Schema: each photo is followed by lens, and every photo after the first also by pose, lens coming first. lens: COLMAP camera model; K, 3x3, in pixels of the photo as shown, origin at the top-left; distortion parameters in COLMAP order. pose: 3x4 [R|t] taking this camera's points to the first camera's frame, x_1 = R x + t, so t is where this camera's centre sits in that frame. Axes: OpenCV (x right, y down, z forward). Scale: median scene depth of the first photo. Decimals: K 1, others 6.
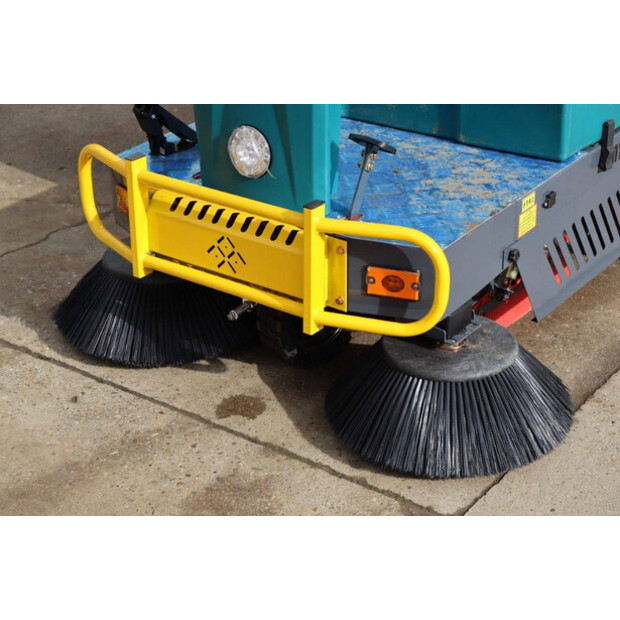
lens RADIAL K [[1317.6, 0, 310.0], [0, 1317.6, 310.0], [0, 0, 1]] dist [0.323071, 0.232162]
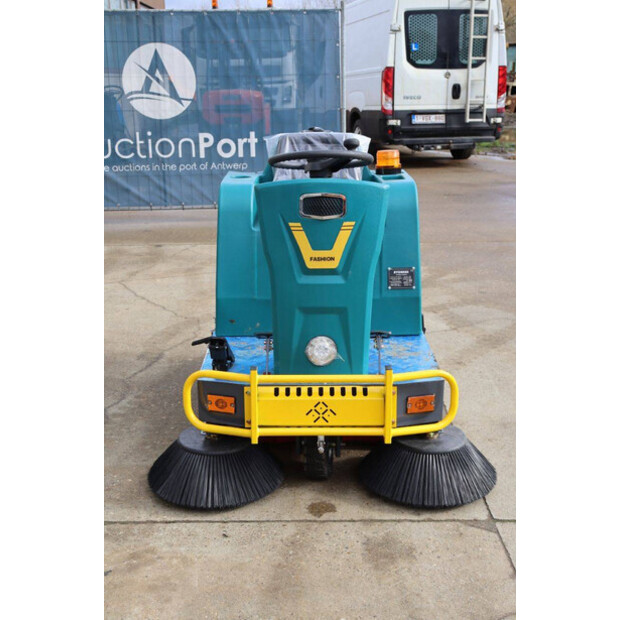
lens RADIAL K [[866.0, 0, 310.0], [0, 866.0, 310.0], [0, 0, 1]] dist [0.070683, 0.053208]
pose [[0.792141, -0.138739, 0.594360, -0.703014], [0.259417, 0.958014, -0.122116, -0.035780], [-0.552463, 0.250921, 0.794873, 0.098198]]
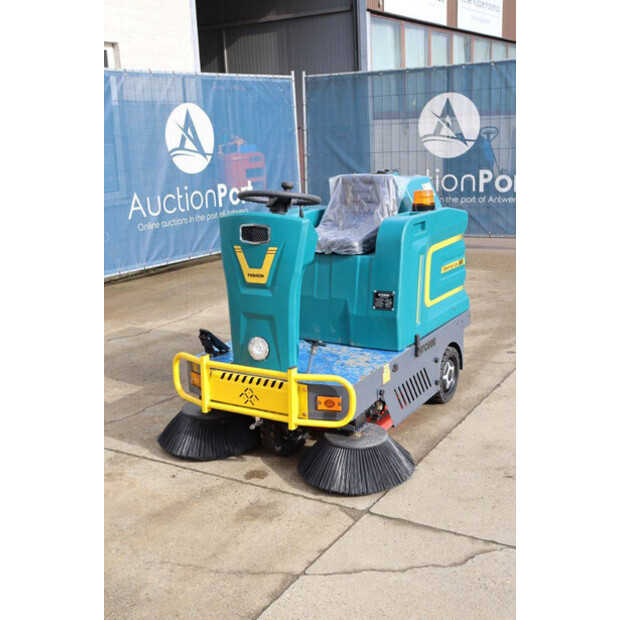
lens RADIAL K [[801.6, 0, 310.0], [0, 801.6, 310.0], [0, 0, 1]] dist [0.030634, 0.089049]
pose [[0.994596, -0.035735, 0.097480, -0.085663], [0.057693, 0.970824, -0.232750, 0.126655], [-0.086319, 0.237116, 0.967639, -0.284678]]
